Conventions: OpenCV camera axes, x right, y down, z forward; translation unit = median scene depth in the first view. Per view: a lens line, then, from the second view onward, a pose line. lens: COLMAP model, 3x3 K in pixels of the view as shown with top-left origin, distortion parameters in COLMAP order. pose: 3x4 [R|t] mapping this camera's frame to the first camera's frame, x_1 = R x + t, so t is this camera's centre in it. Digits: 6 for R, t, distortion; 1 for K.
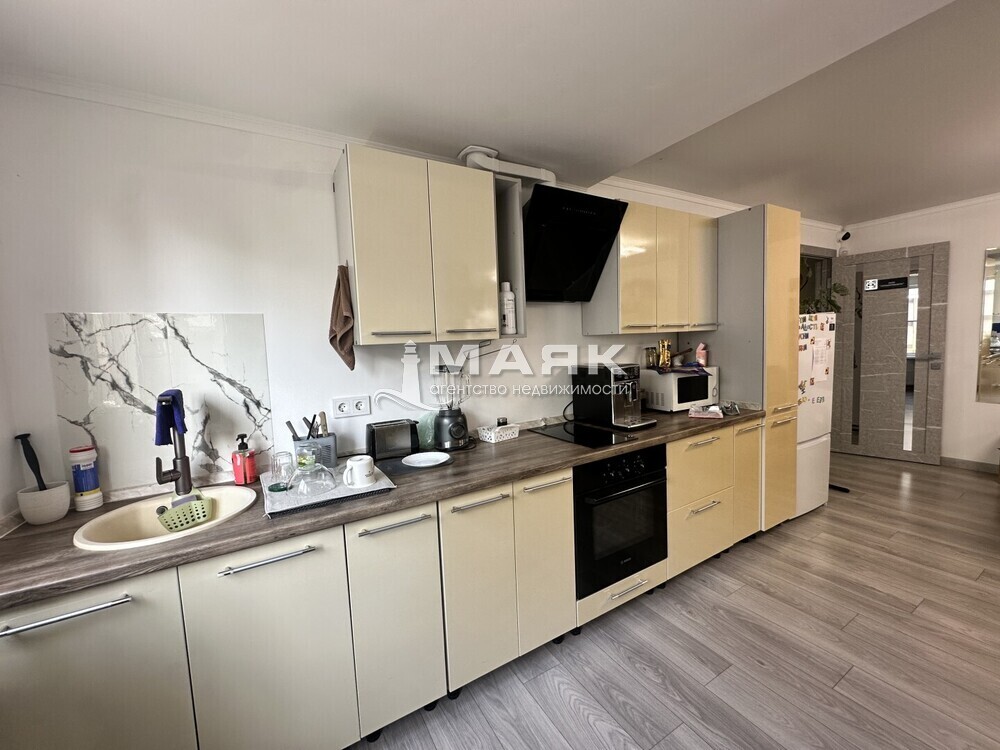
lens RADIAL K [[398.4, 0, 499.2], [0, 398.4, 374.7], [0, 0, 1]] dist [-0.004784, 0.001222]
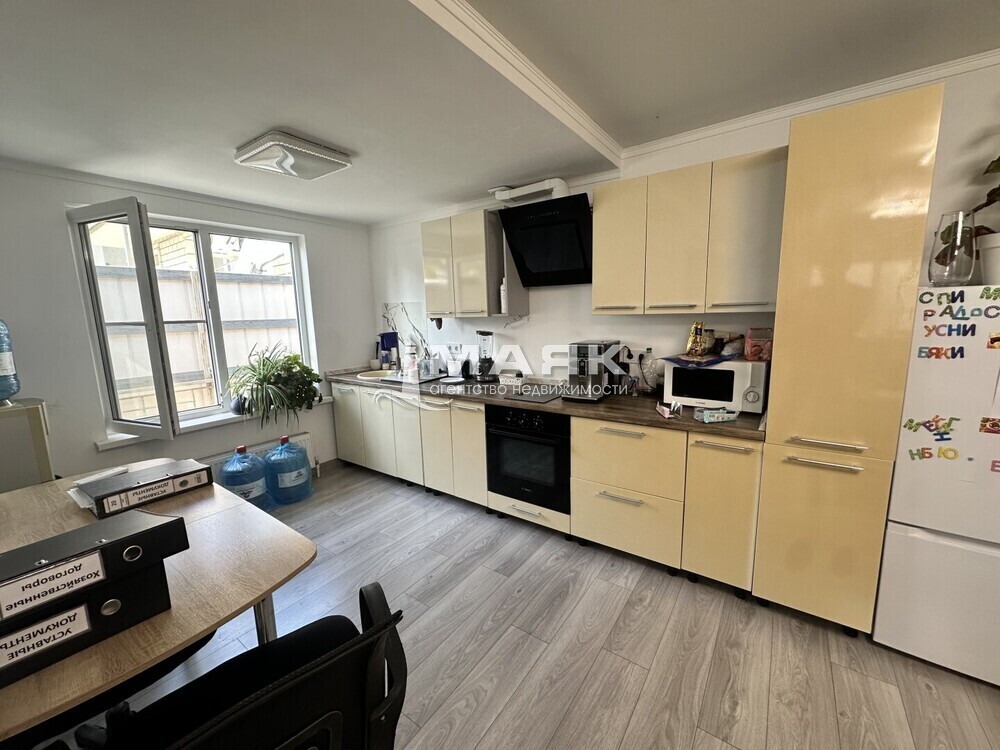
lens RADIAL K [[398.4, 0, 499.2], [0, 398.4, 374.7], [0, 0, 1]] dist [-0.004784, 0.001222]
pose [[0.409513, 0.177771, -0.894817, 1.291634], [-0.065203, 0.984026, 0.165654, -0.113564], [0.909971, -0.009493, 0.414562, 0.343023]]
